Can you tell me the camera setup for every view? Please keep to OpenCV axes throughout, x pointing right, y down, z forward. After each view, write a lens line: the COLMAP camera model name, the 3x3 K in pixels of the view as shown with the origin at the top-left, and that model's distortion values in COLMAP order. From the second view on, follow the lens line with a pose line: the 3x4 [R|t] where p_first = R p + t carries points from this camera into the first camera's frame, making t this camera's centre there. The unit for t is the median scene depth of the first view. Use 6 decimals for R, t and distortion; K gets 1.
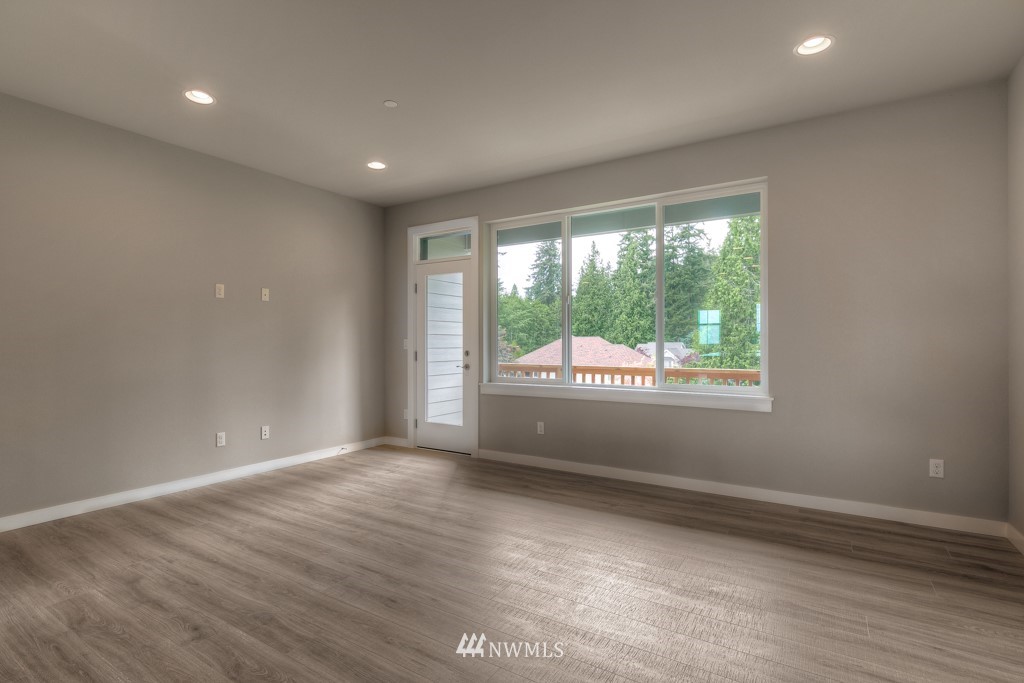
lens RADIAL K [[511.9, 0, 510.5], [0, 511.9, 340.2], [0, 0, 1]] dist [-0.002395, -0.000323]
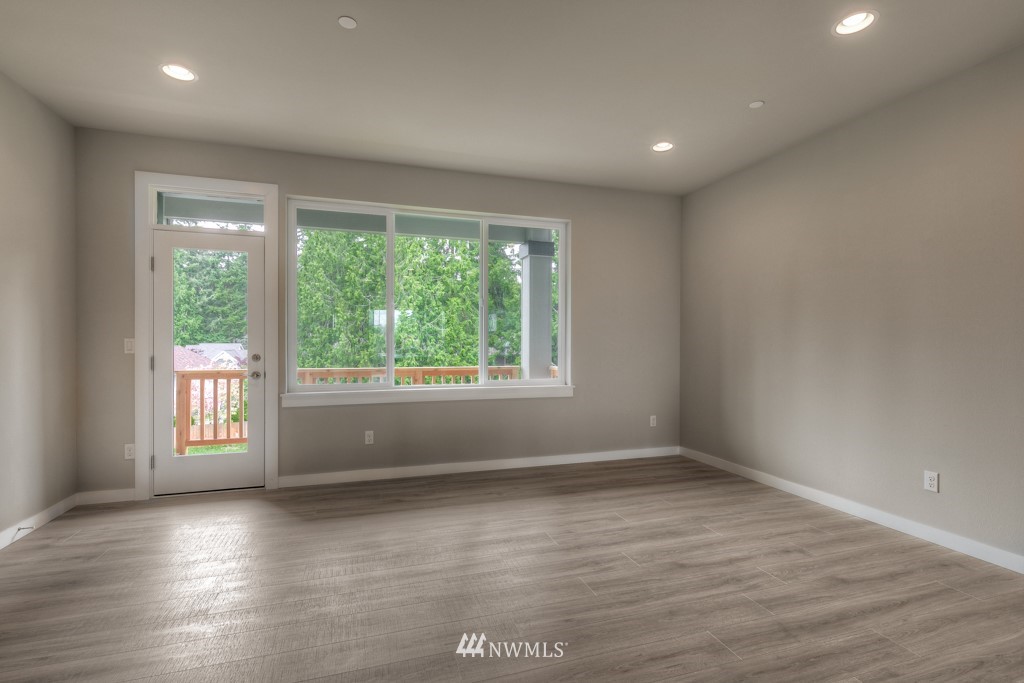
lens RADIAL K [[474.0, 0, 513.8], [0, 474.0, 344.9], [0, 0, 1]] dist [0.002983, -0.000176]
pose [[0.628729, 0.000757, 0.777624, -0.409853], [-0.006400, 0.999971, 0.004201, 0.000555], [-0.777598, -0.007618, 0.628715, 0.248252]]
